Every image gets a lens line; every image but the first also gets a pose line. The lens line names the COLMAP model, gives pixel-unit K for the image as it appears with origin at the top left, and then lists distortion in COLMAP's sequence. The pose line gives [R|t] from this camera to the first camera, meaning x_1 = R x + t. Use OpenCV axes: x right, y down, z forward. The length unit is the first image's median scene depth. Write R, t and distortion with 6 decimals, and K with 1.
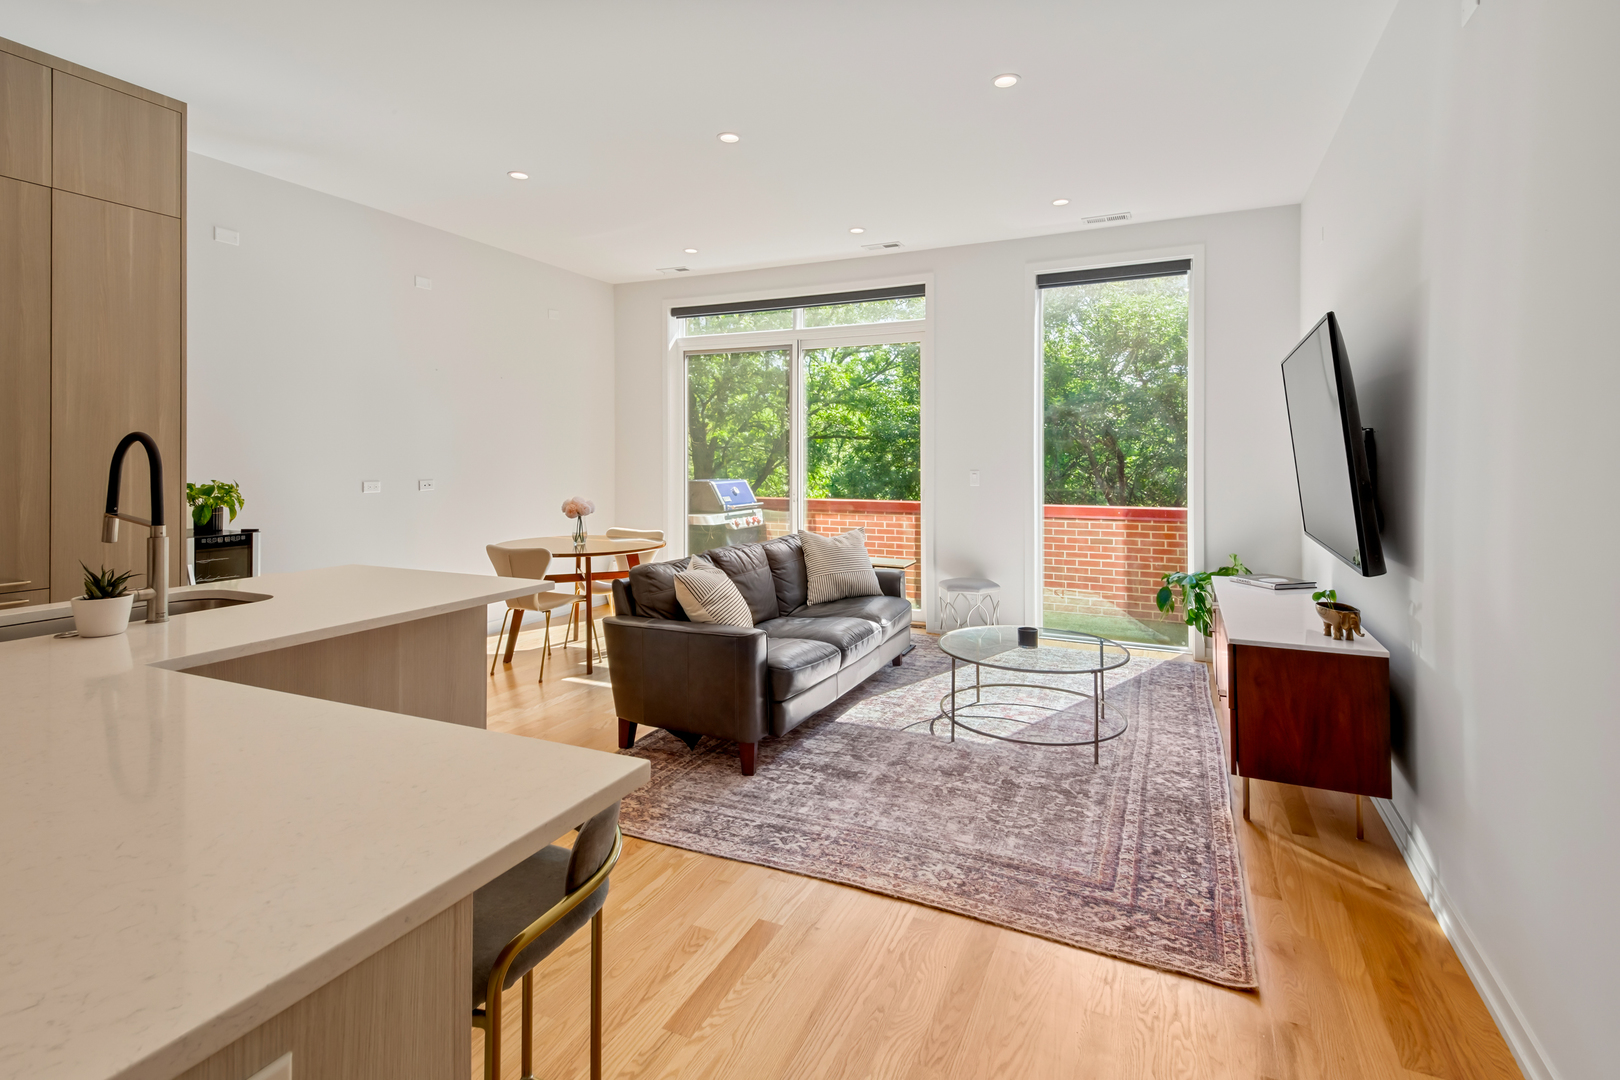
lens RADIAL K [[783.1, 0, 805.0], [0, 783.1, 484.7], [0, 0, 1]] dist [0.046544, -0.009344]
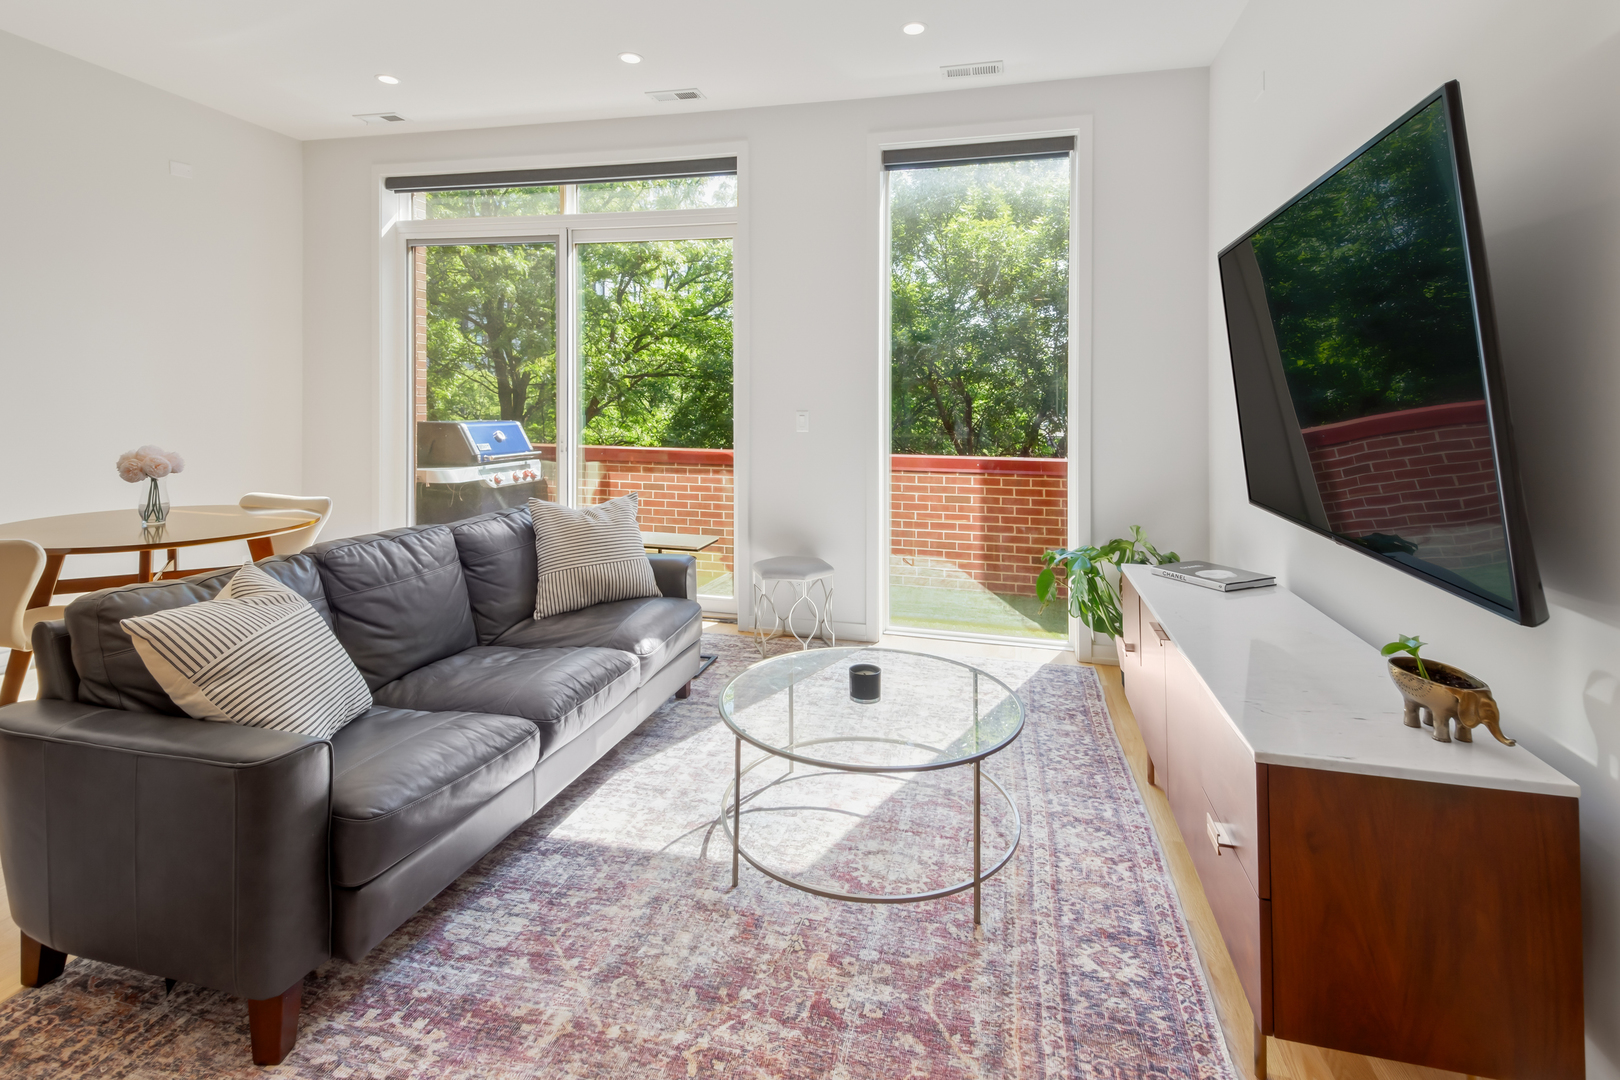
lens RADIAL K [[783.1, 0, 816.9], [0, 783.1, 406.4], [0, 0, 1]] dist [0.046544, -0.009344]
pose [[0.980087, 0.011644, 0.198227, 0.132871], [-0.005760, 0.999526, -0.030232, 0.000097], [-0.198486, 0.028488, 0.979690, 0.436088]]
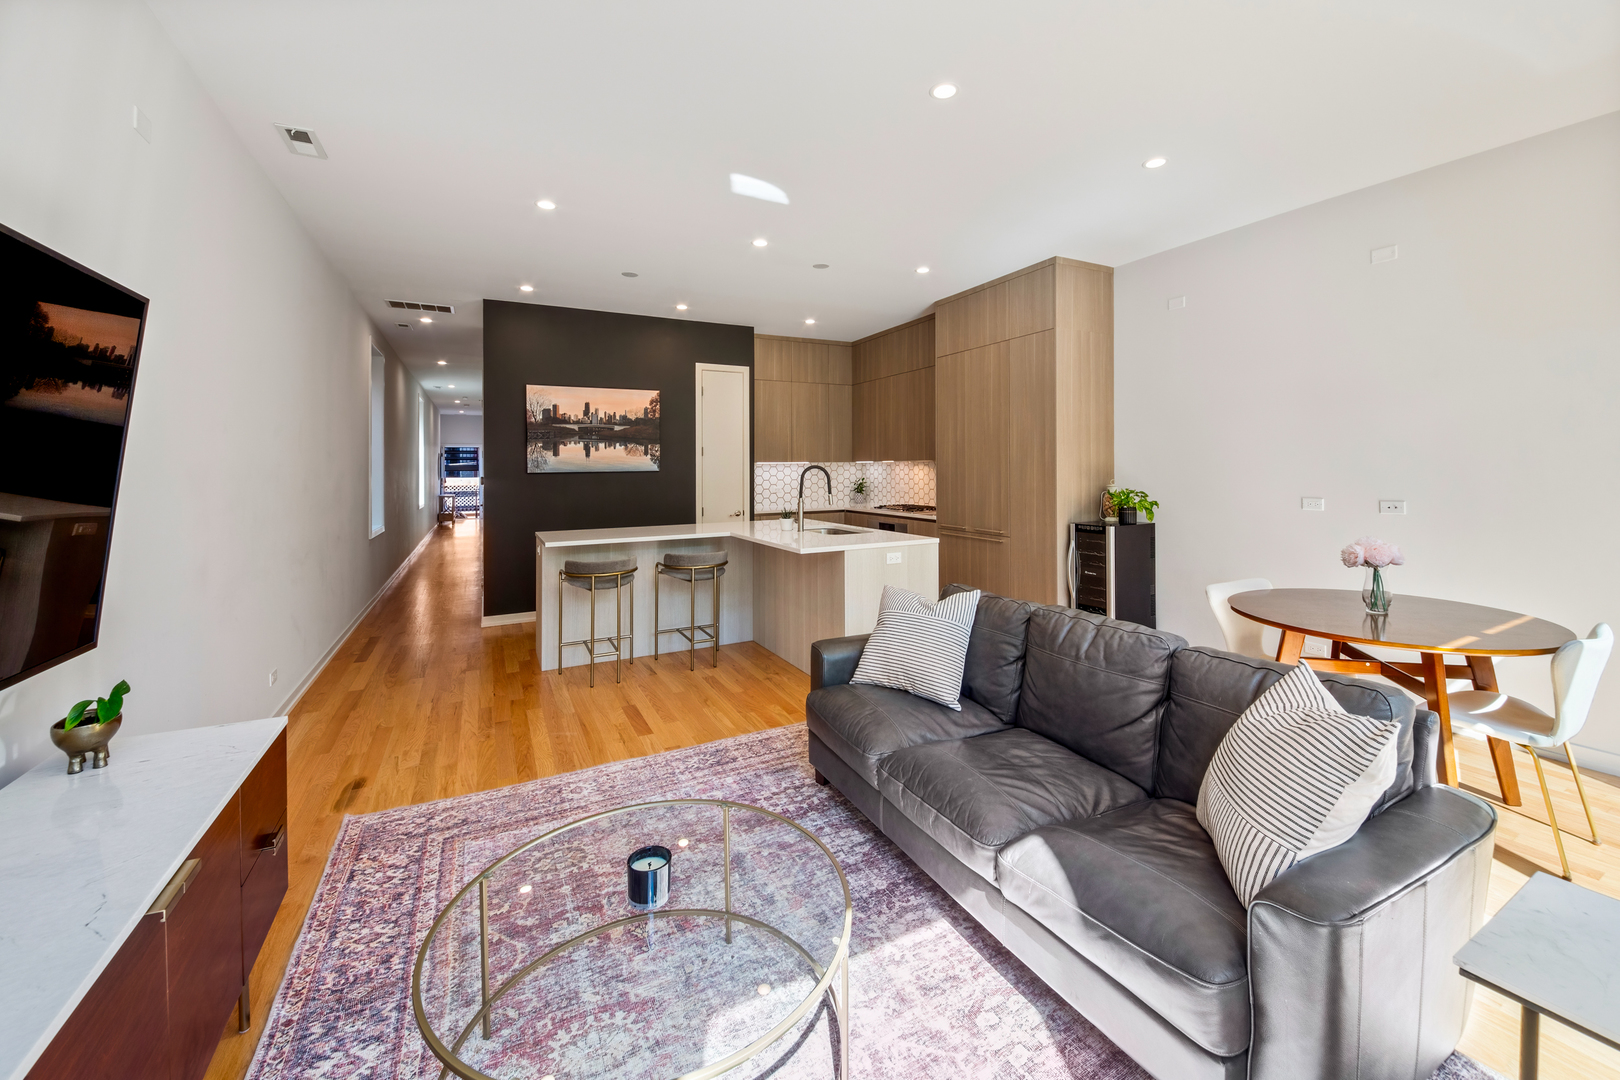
lens RADIAL K [[607.9, 0, 820.0], [0, 607.9, 484.2], [0, 0, 1]] dist [0.004616, -0.002234]
pose [[-0.583362, 0.027563, -0.811744, 0.546254], [-0.017201, 0.998781, 0.046276, -0.063513], [0.812030, 0.040958, -0.582177, 1.370932]]
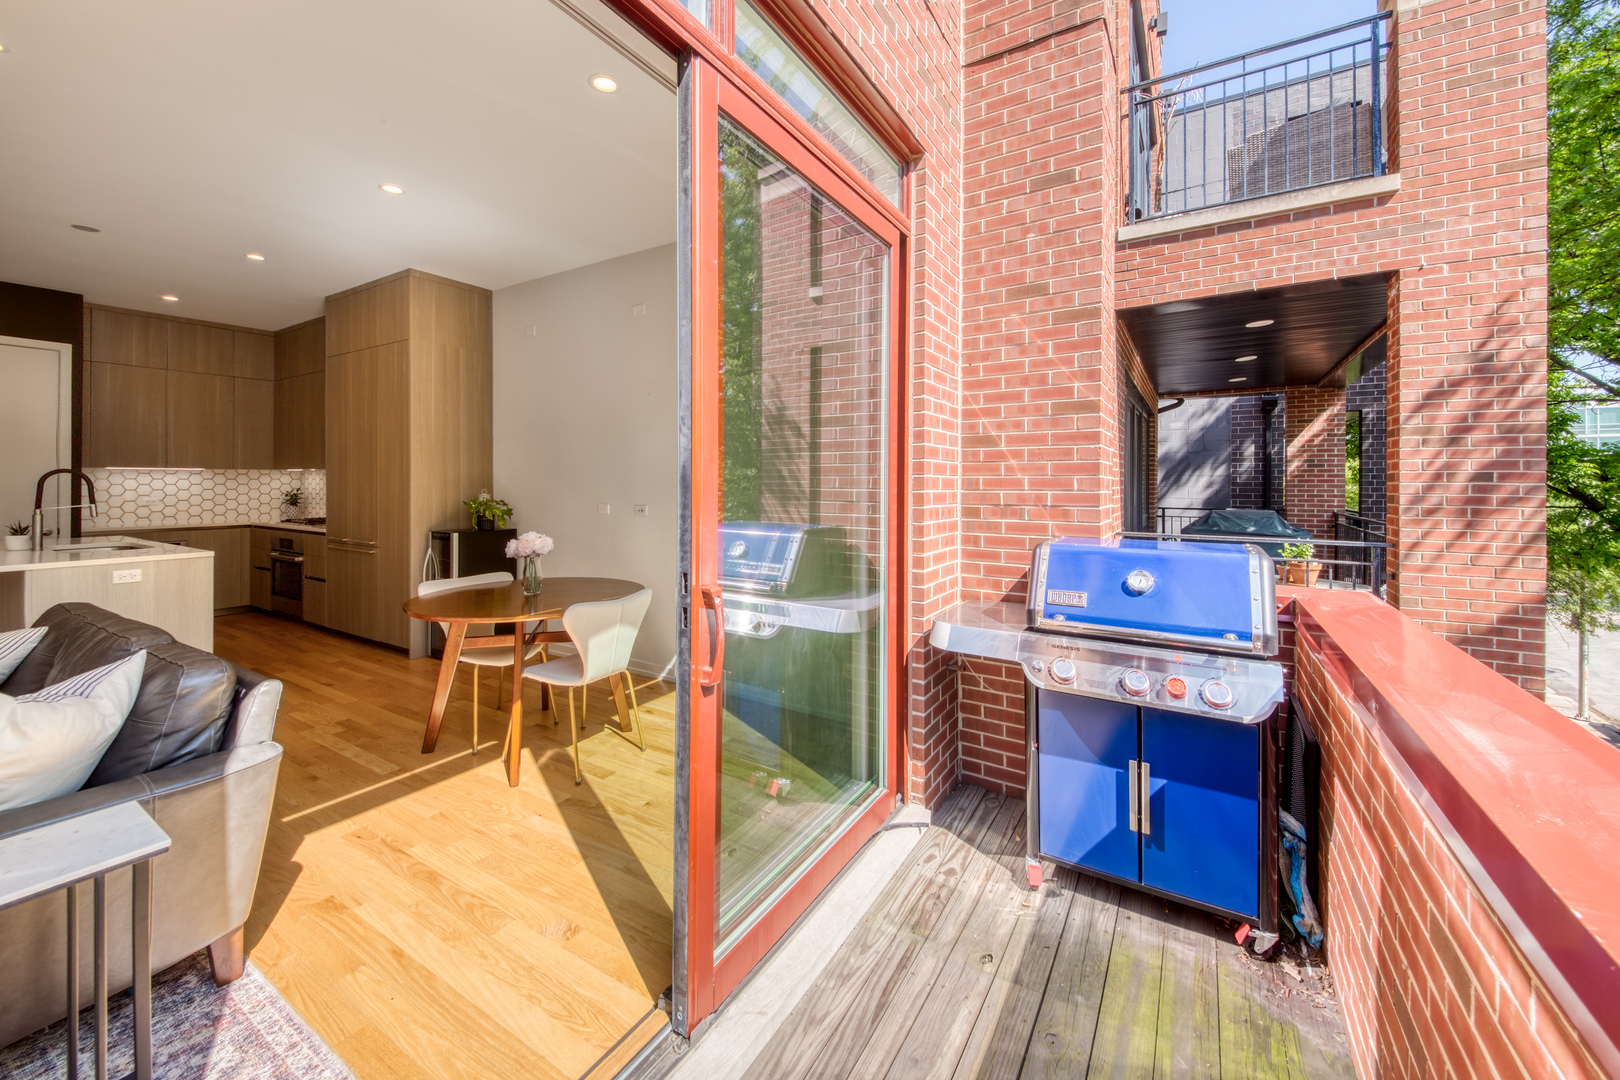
lens RADIAL K [[610.8, 0, 817.2], [0, 610.8, 483.9], [0, 0, 1]] dist [-0.014717, -0.000914]
pose [[-0.077190, -0.000446, -0.997016, 0.432942], [-0.037450, 0.999295, 0.002452, -0.067623], [0.996313, 0.037528, -0.077152, 2.014712]]
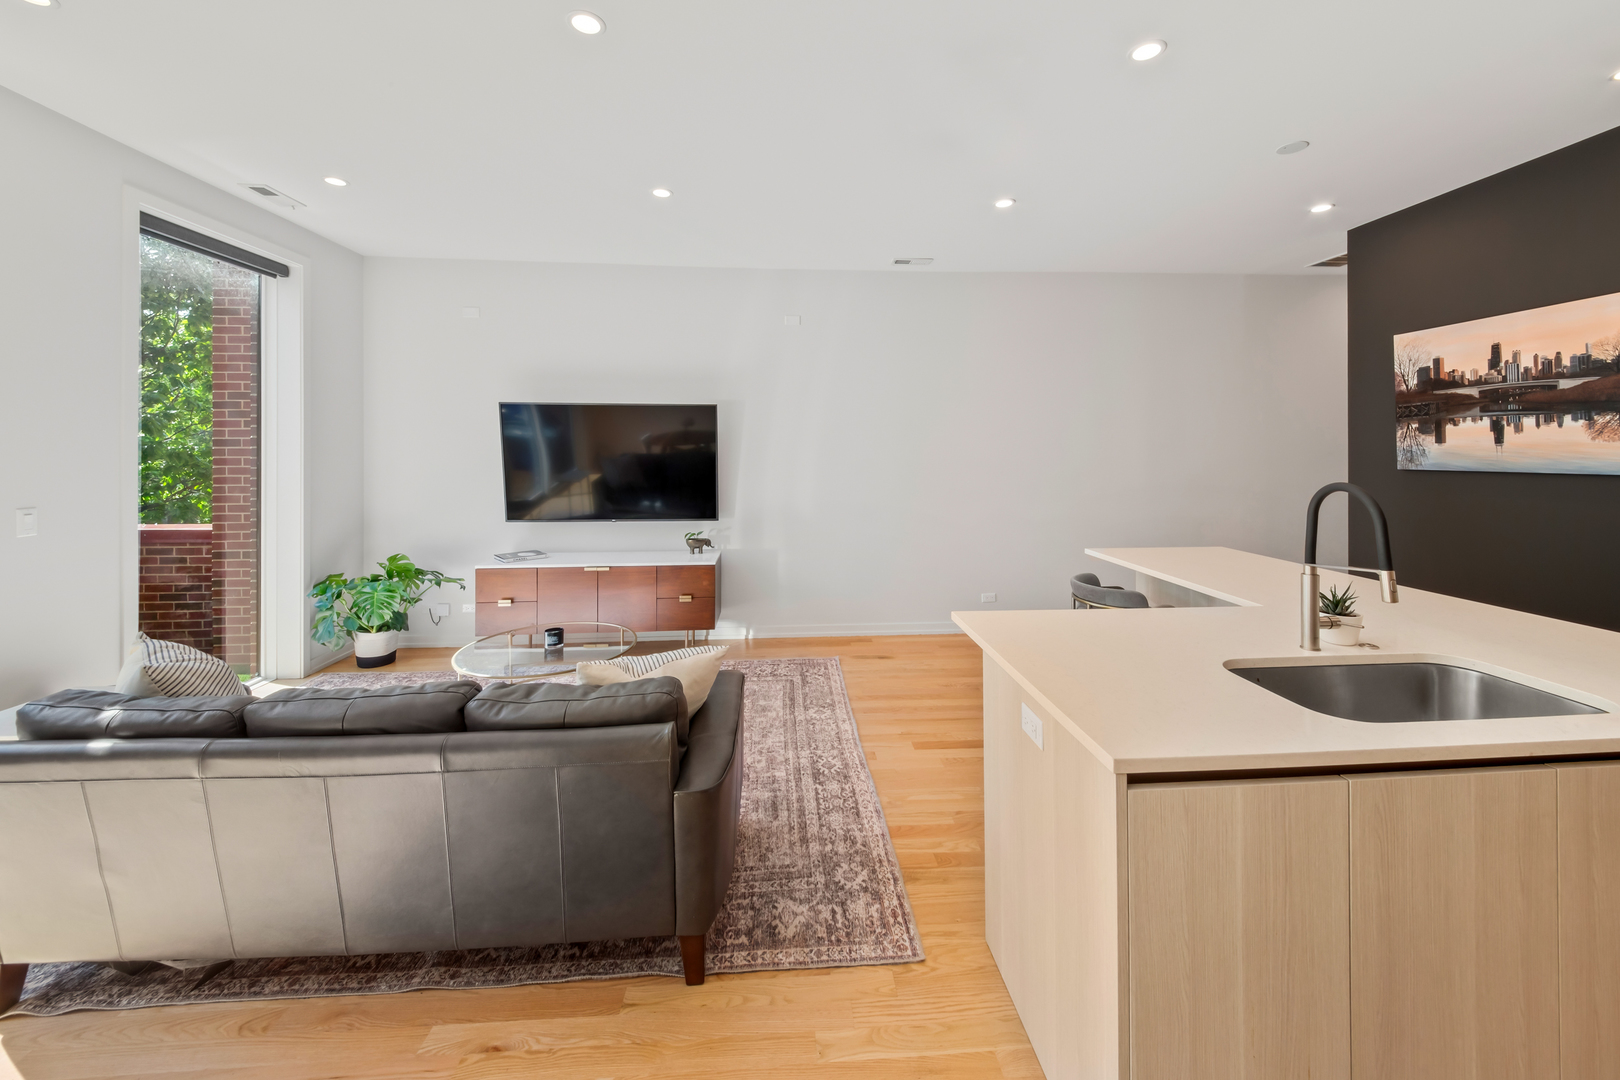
lens RADIAL K [[608.6, 0, 825.2], [0, 608.6, 448.0], [0, 0, 1]] dist [0.004175, -0.003698]
pose [[-0.515878, 0.001403, 0.856661, -0.705301], [0.024744, 0.999606, 0.013264, -0.081200], [-0.856305, 0.028040, -0.515710, 1.187601]]
